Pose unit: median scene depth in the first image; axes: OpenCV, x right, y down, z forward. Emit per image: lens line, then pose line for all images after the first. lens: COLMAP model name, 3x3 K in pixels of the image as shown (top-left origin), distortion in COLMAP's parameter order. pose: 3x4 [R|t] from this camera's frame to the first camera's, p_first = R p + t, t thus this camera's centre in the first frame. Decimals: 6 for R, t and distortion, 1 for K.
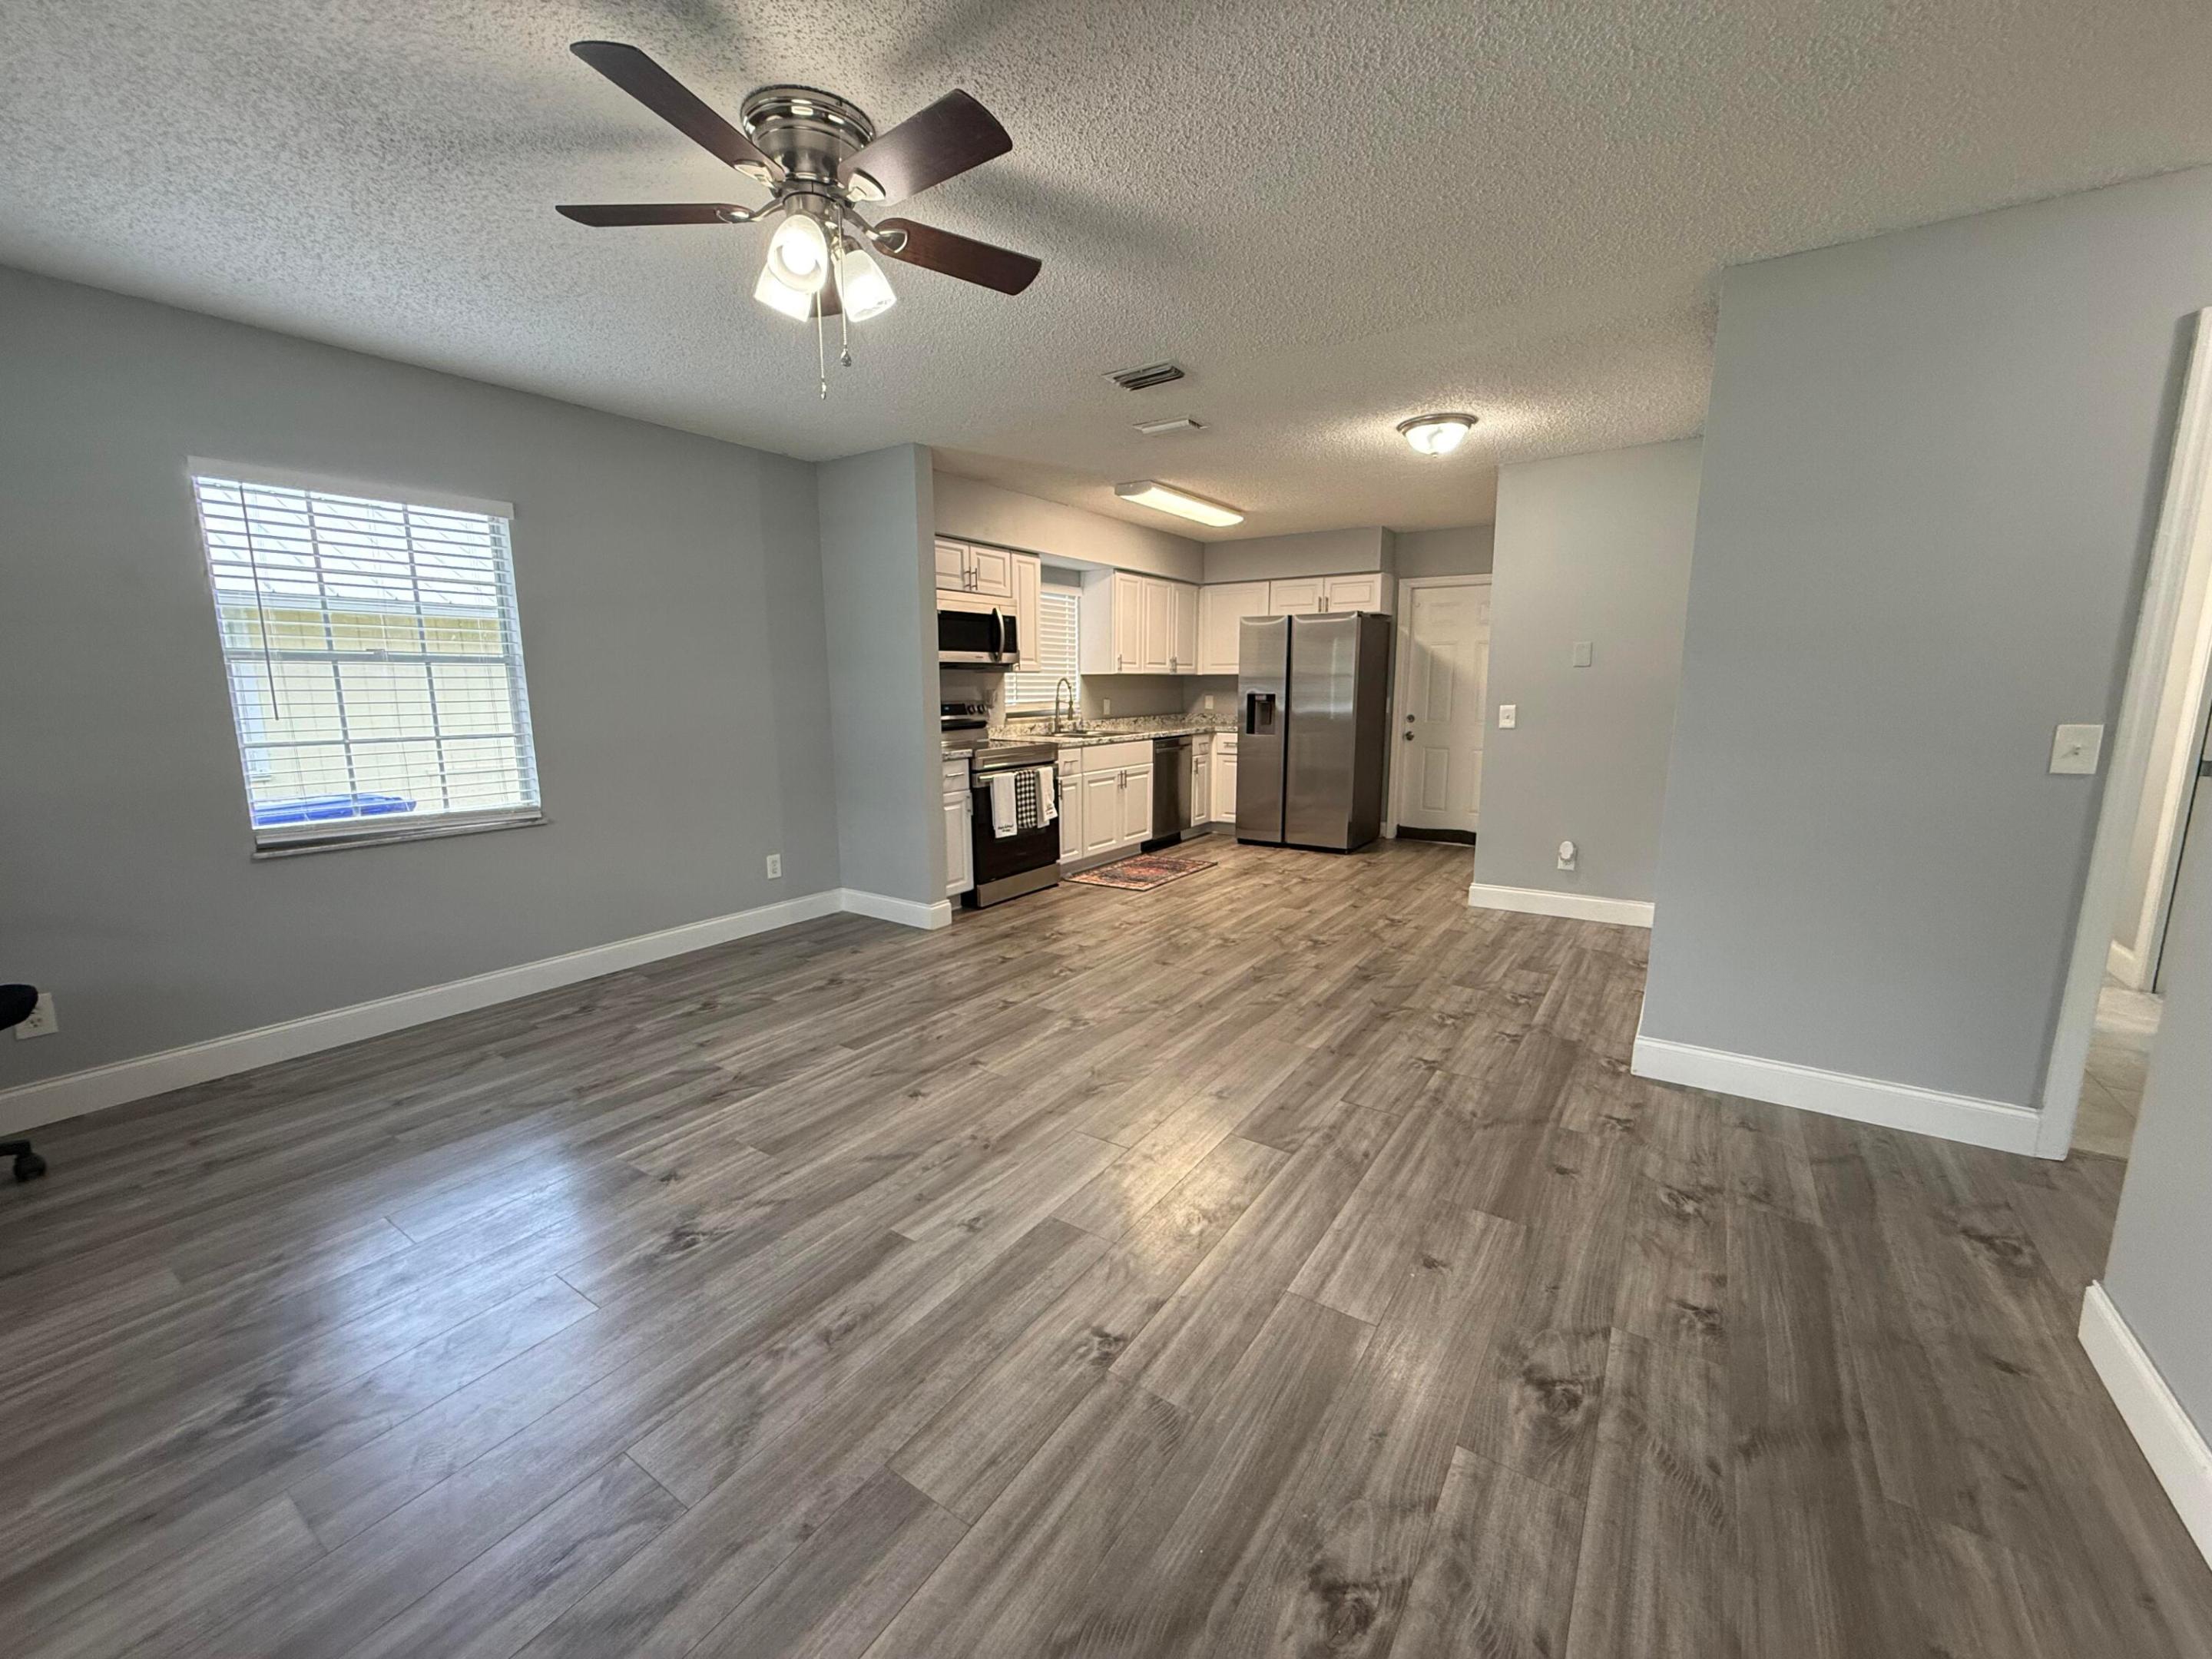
lens RADIAL K [[874.2, 0, 1101.1], [0, 874.2, 826.7], [0, 0, 1]] dist [0.000634, -0.000066]
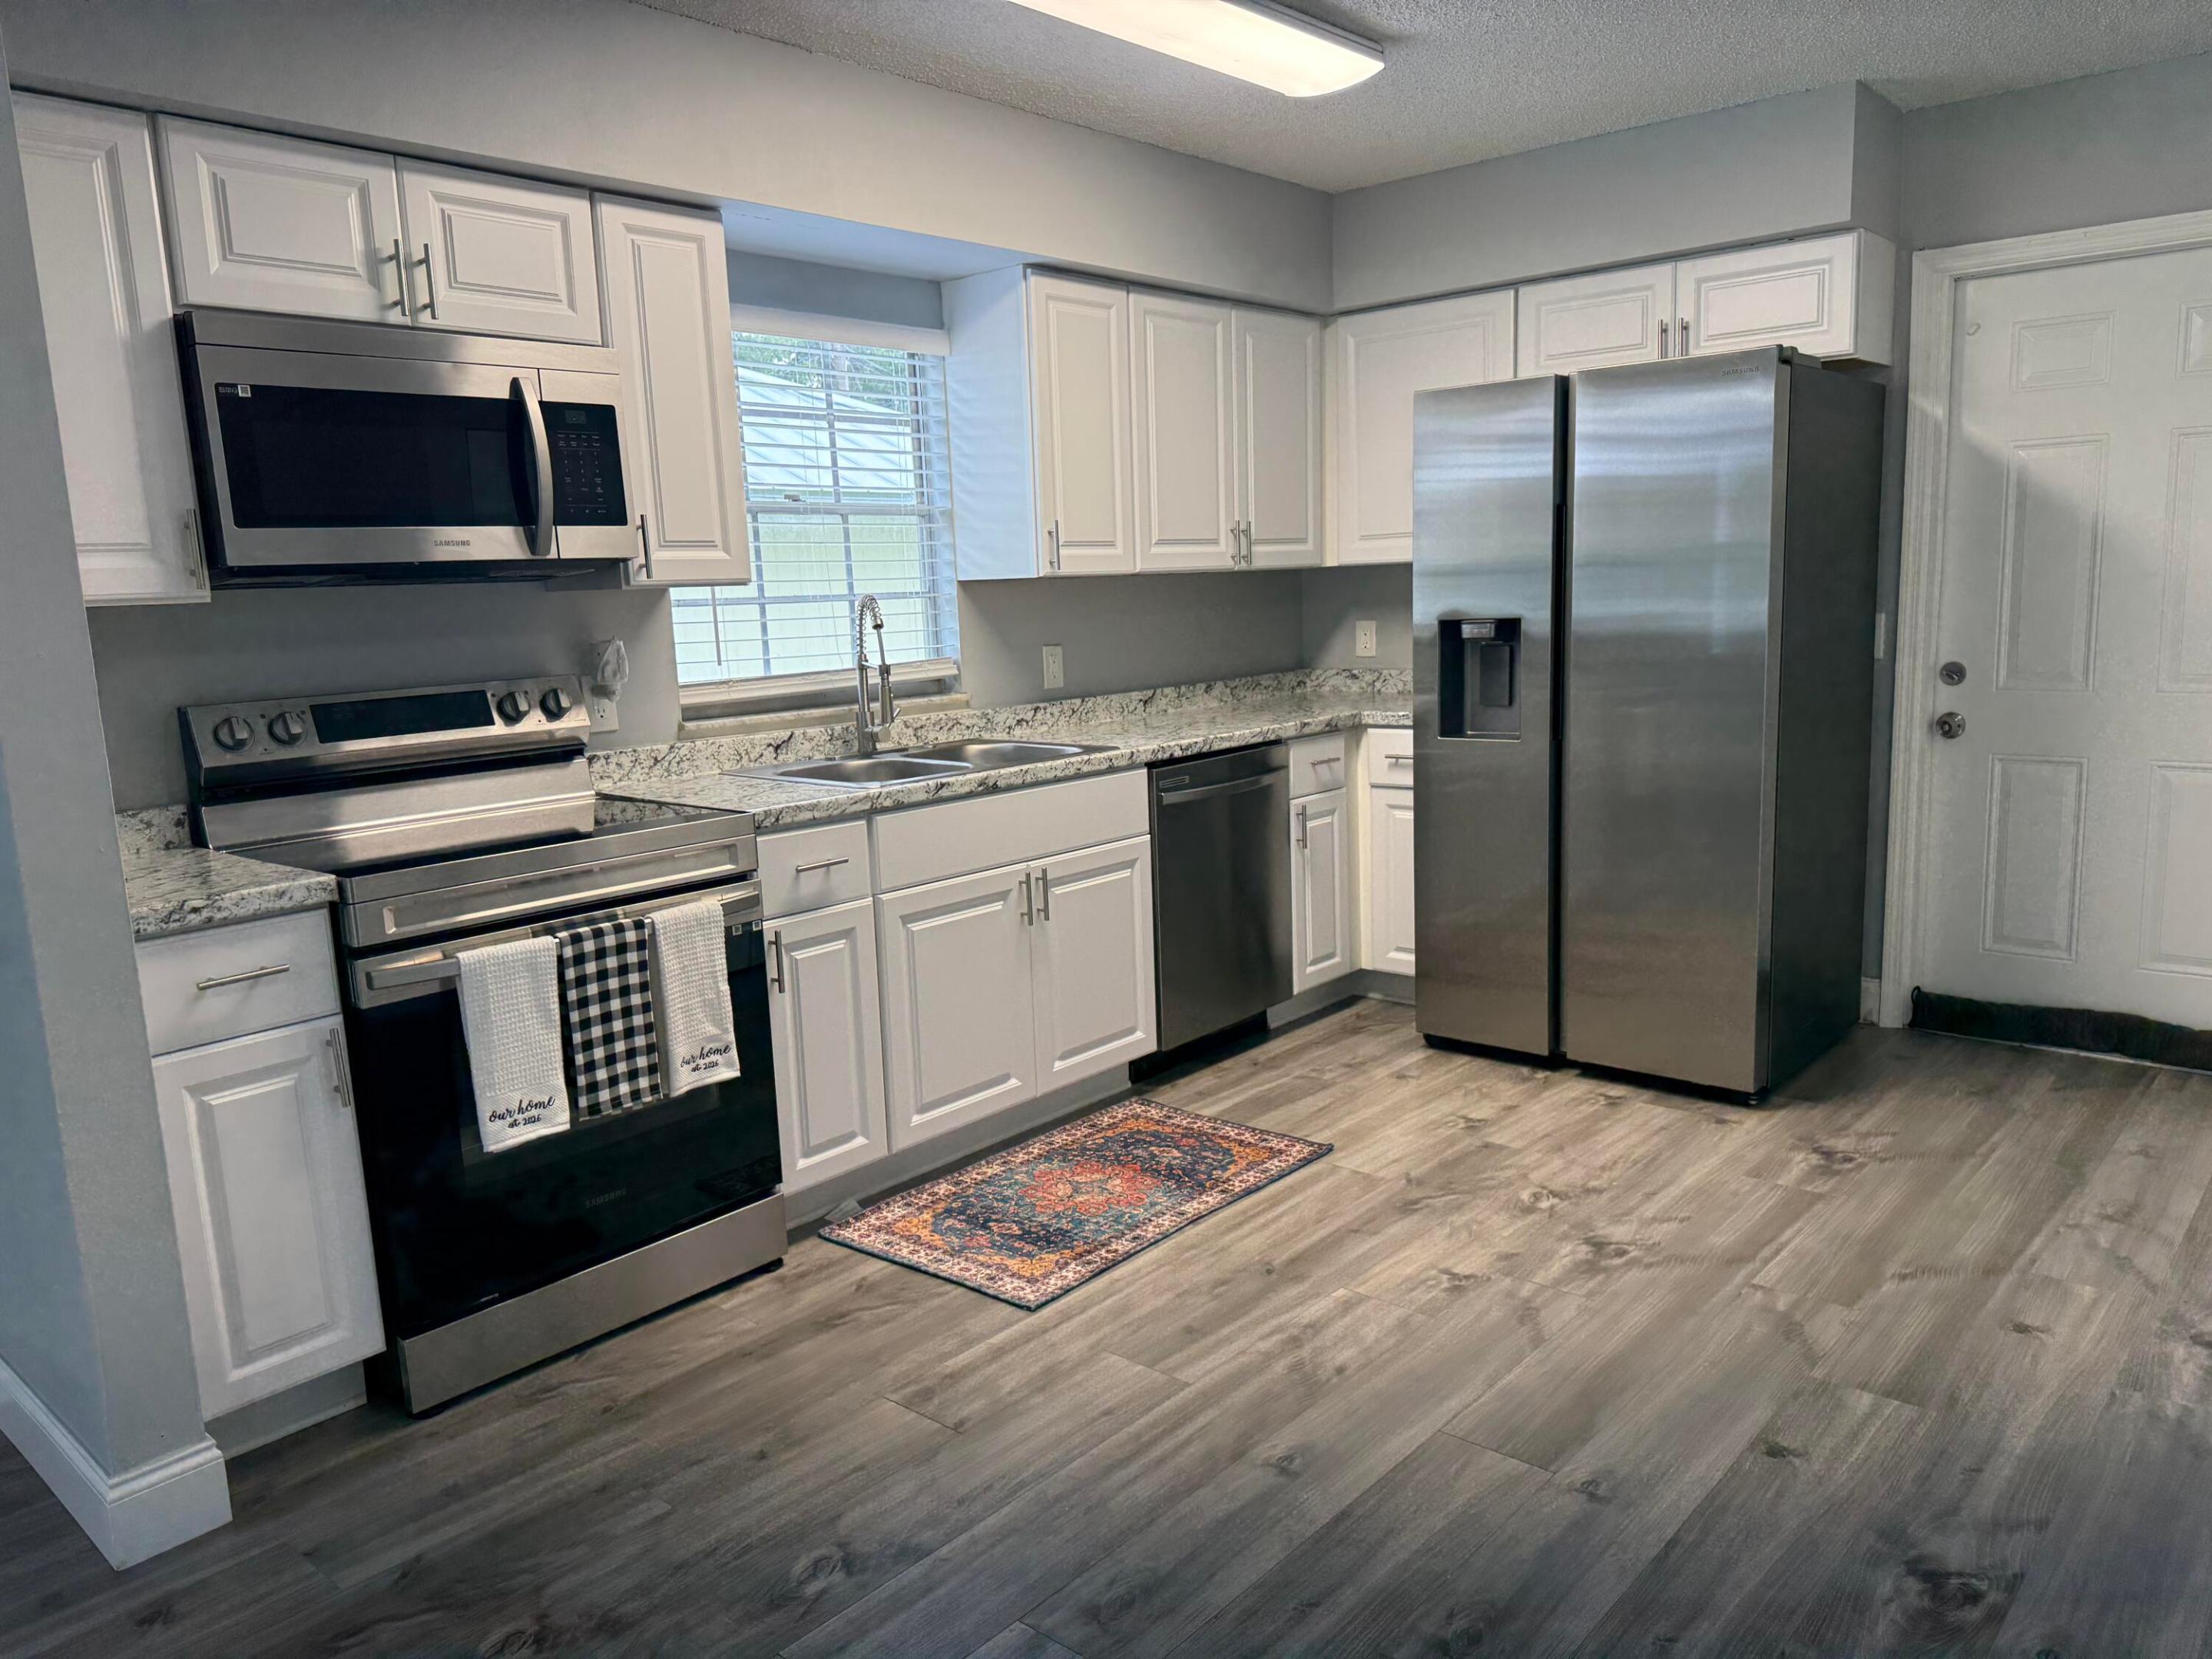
lens RADIAL K [[1572.1, 0, 1111.9], [0, 1572.1, 843.7], [0, 0, 1]] dist [0.081509, -0.105970]
pose [[0.992033, -0.014604, -0.125126, 0.177427], [0.015076, 0.999882, 0.002828, -0.103897], [0.125070, -0.004691, 0.992137, 0.568641]]
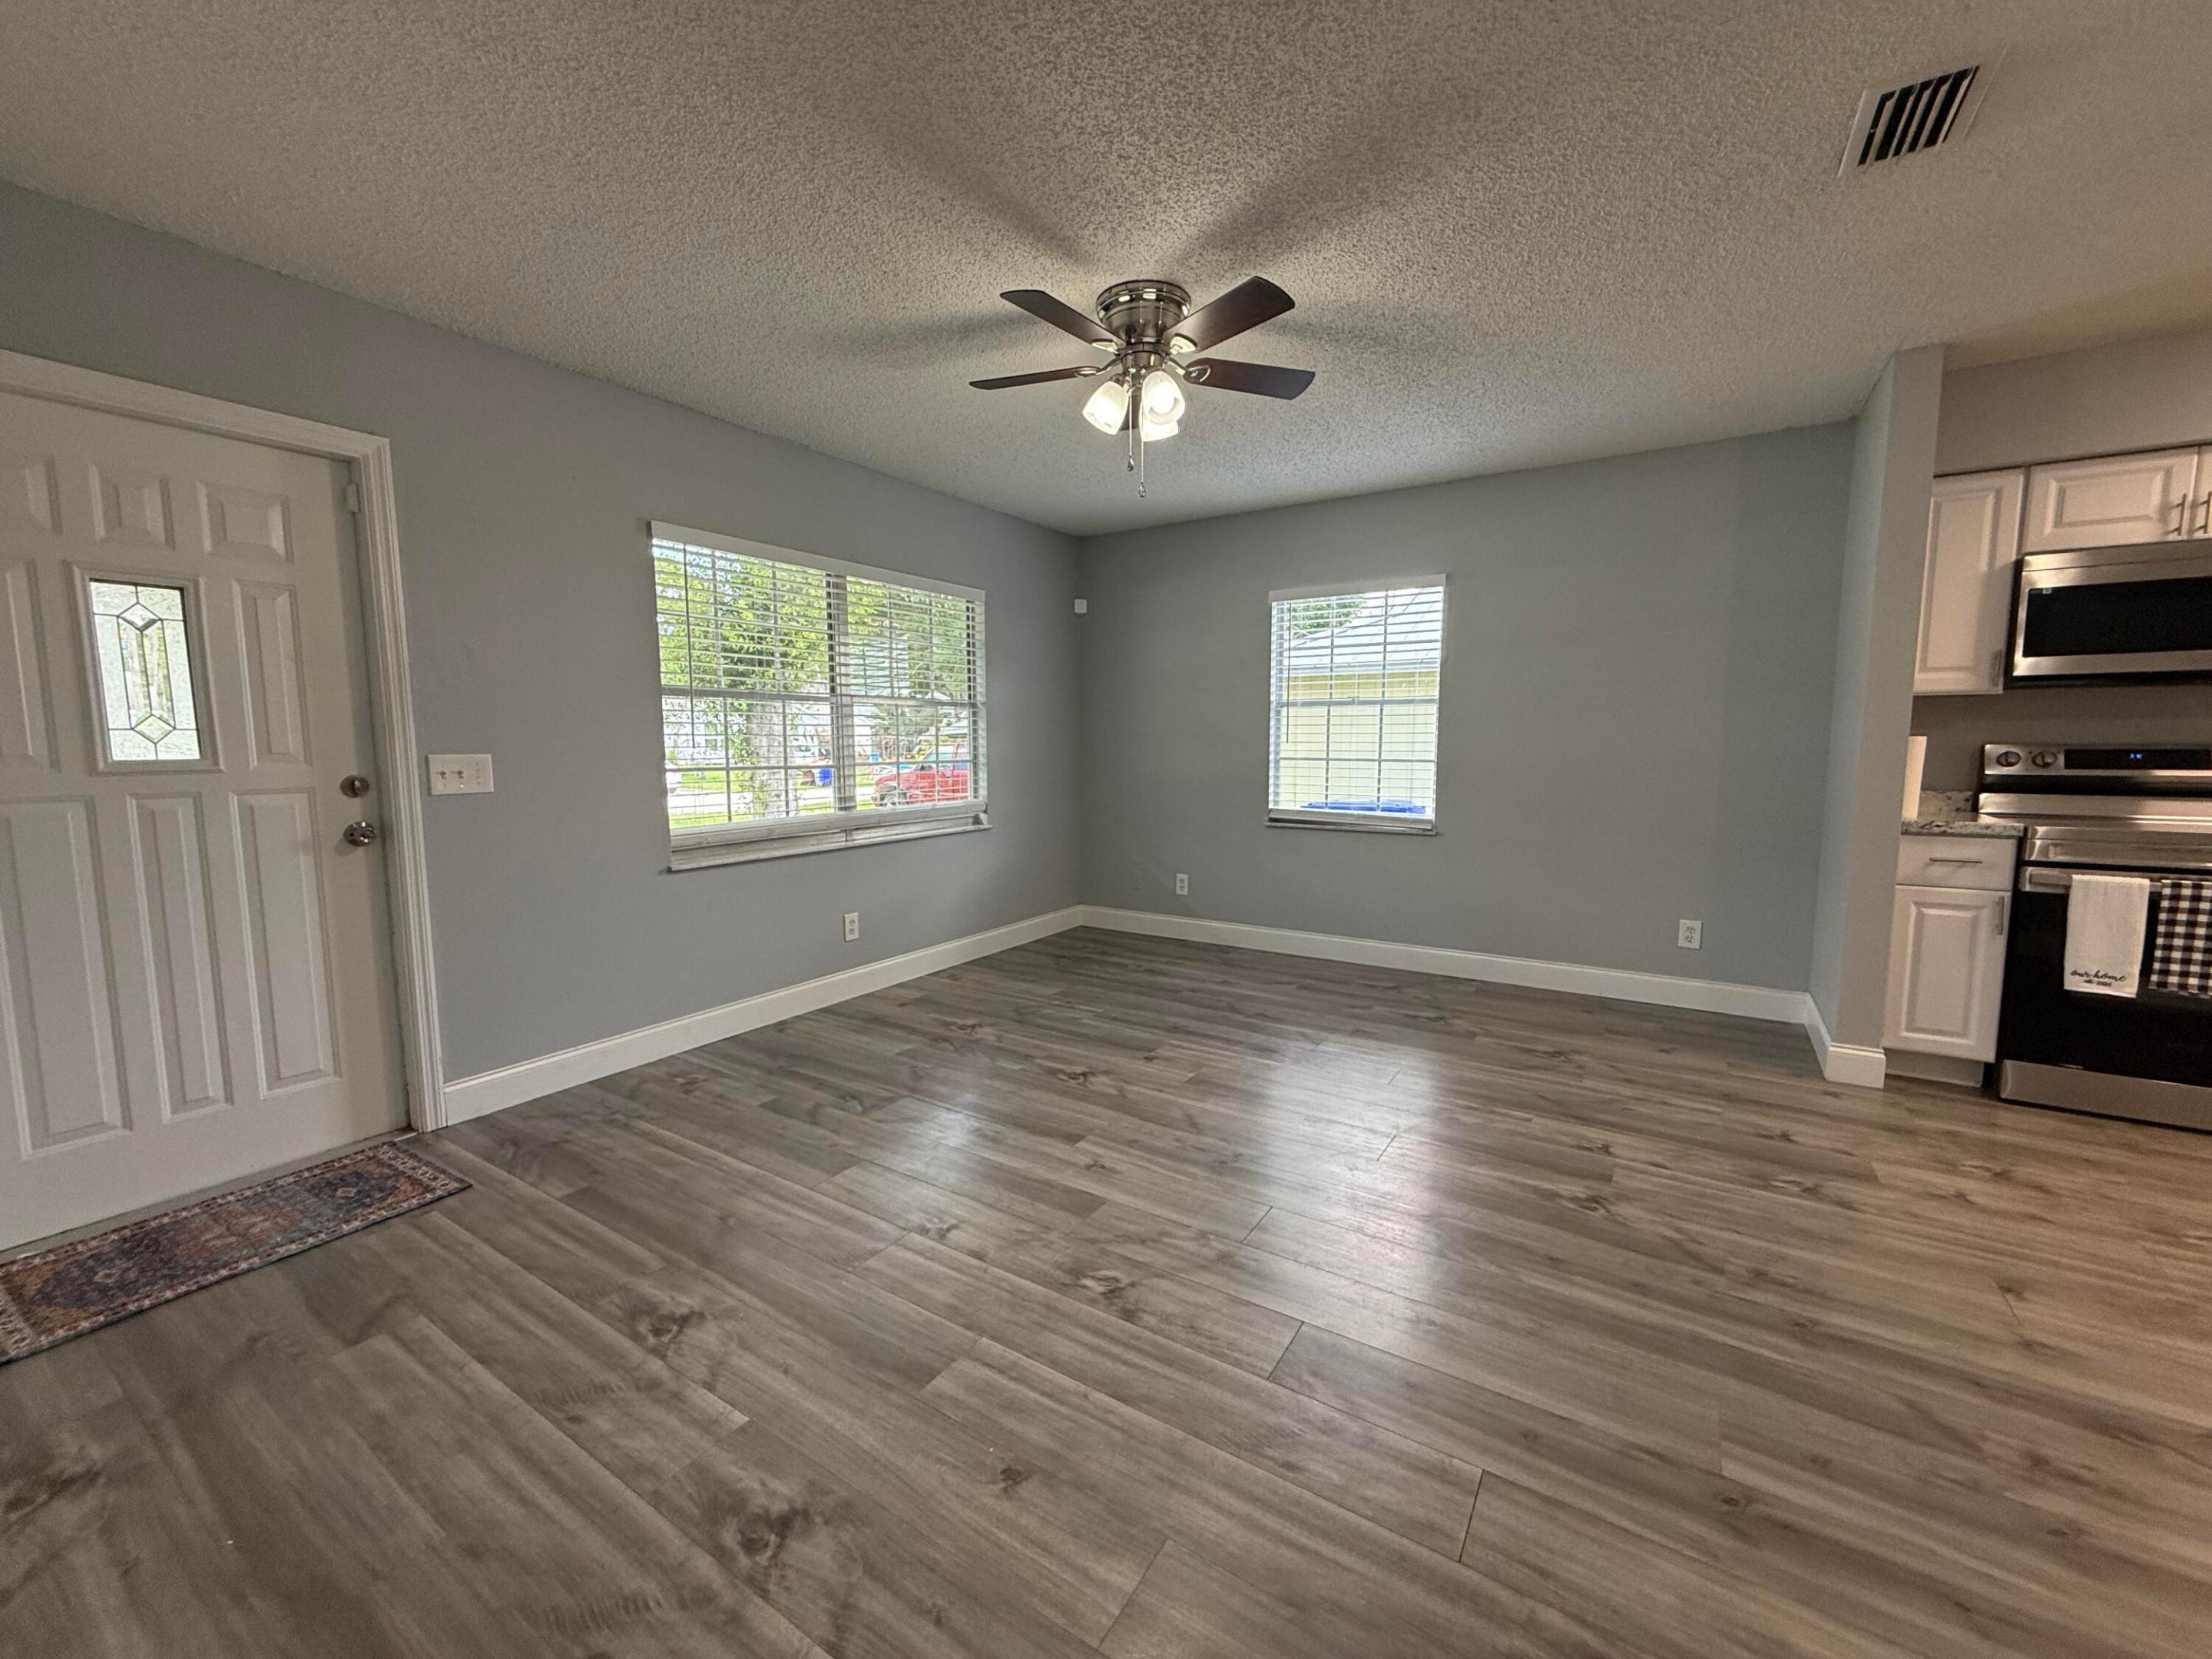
lens RADIAL K [[874.2, 0, 1101.1], [0, 874.2, 826.7], [0, 0, 1]] dist [0.000634, -0.000066]
pose [[0.025249, 0.105413, -0.994108, 0.445896], [-0.159389, 0.982128, 0.100094, -0.050869], [0.986893, 0.155923, 0.041599, 0.407054]]
